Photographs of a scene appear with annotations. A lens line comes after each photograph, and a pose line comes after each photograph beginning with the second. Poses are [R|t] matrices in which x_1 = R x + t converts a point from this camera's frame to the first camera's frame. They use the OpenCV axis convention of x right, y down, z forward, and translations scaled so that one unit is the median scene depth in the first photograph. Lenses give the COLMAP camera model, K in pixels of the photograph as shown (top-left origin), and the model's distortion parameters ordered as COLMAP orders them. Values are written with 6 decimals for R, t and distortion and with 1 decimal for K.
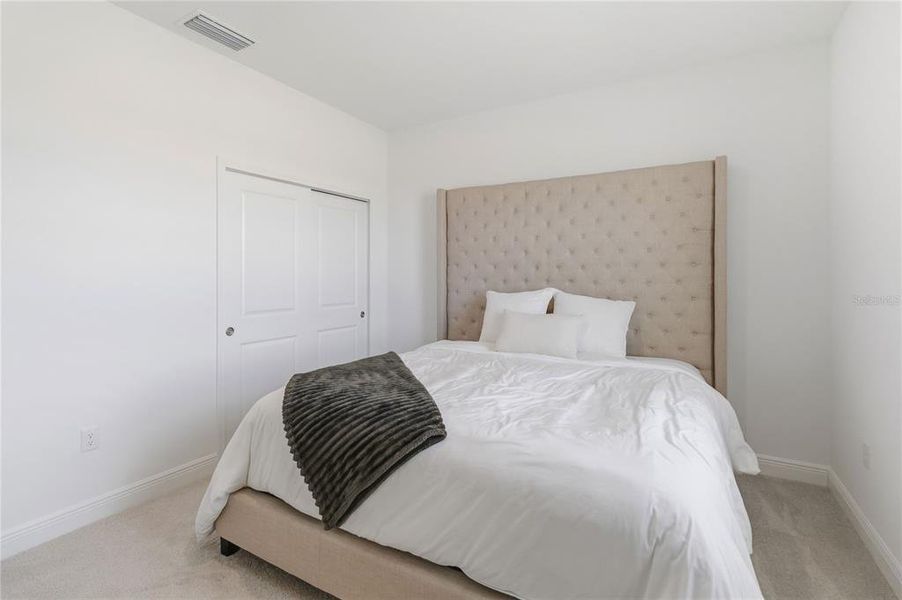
lens RADIAL K [[417.6, 0, 464.7], [0, 417.6, 286.5], [0, 0, 1]] dist [0.000694, -0.000029]
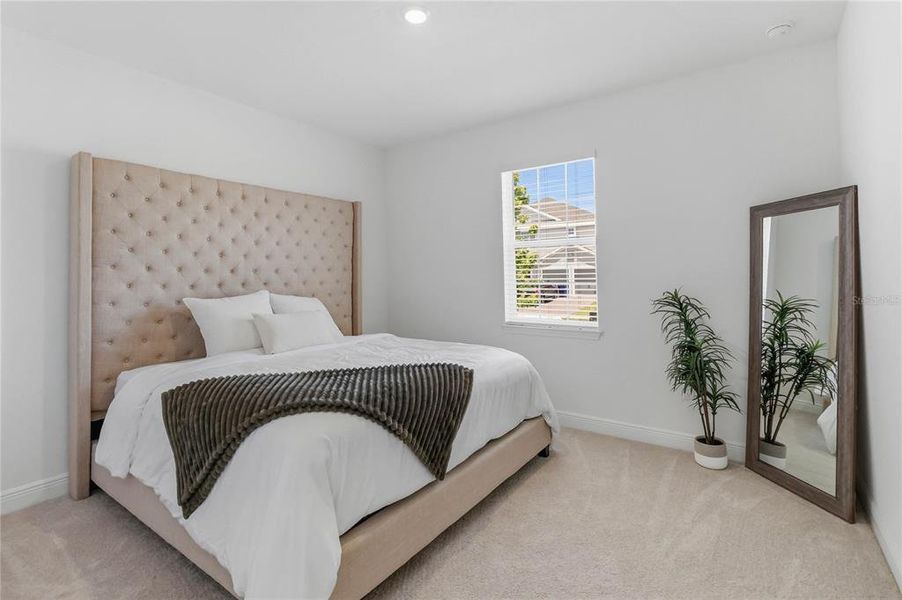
lens RADIAL K [[417.6, 0, 464.7], [0, 417.6, 286.5], [0, 0, 1]] dist [0.000694, -0.000029]
pose [[0.100828, -0.030548, 0.994435, -0.770510], [0.036763, 0.998960, 0.026959, -0.017081], [-0.994224, 0.033840, 0.101847, 0.386493]]
